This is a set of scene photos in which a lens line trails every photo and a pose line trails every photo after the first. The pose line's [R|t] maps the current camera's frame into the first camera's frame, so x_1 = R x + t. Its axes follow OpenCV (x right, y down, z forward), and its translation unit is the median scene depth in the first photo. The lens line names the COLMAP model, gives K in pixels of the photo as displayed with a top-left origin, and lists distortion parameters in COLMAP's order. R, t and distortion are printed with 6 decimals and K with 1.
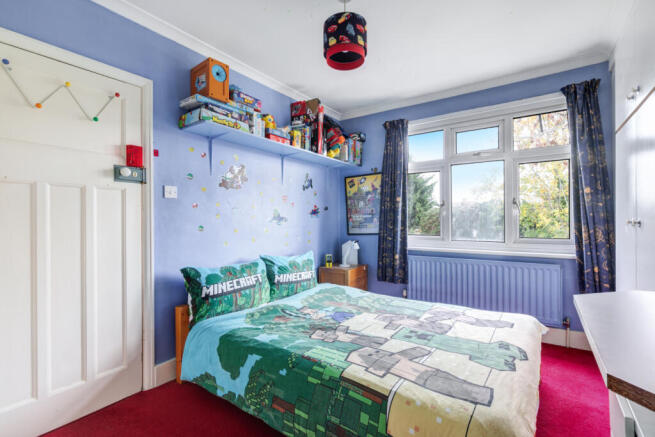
lens RADIAL K [[298.4, 0, 327.1], [0, 298.4, 218.1], [0, 0, 1]] dist [0.003953, 0.000114]
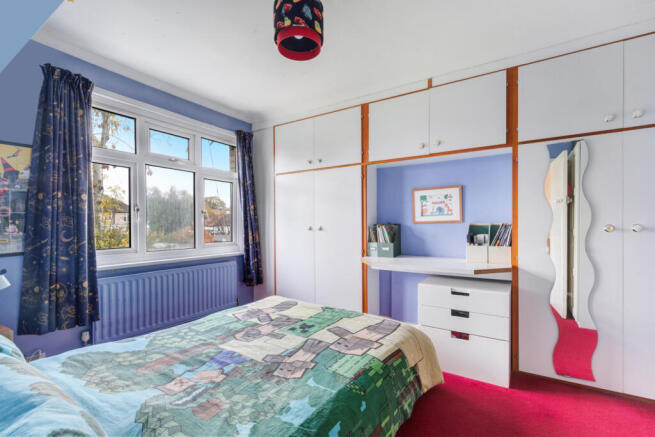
lens RADIAL K [[298.4, 0, 313.0], [0, 298.4, 227.9], [0, 0, 1]] dist [0.003953, 0.000114]
pose [[-0.015319, -0.001375, 0.999882, -0.722558], [0.002120, 0.999997, 0.001407, 0.009136], [-0.999880, 0.002141, -0.015316, 0.846626]]
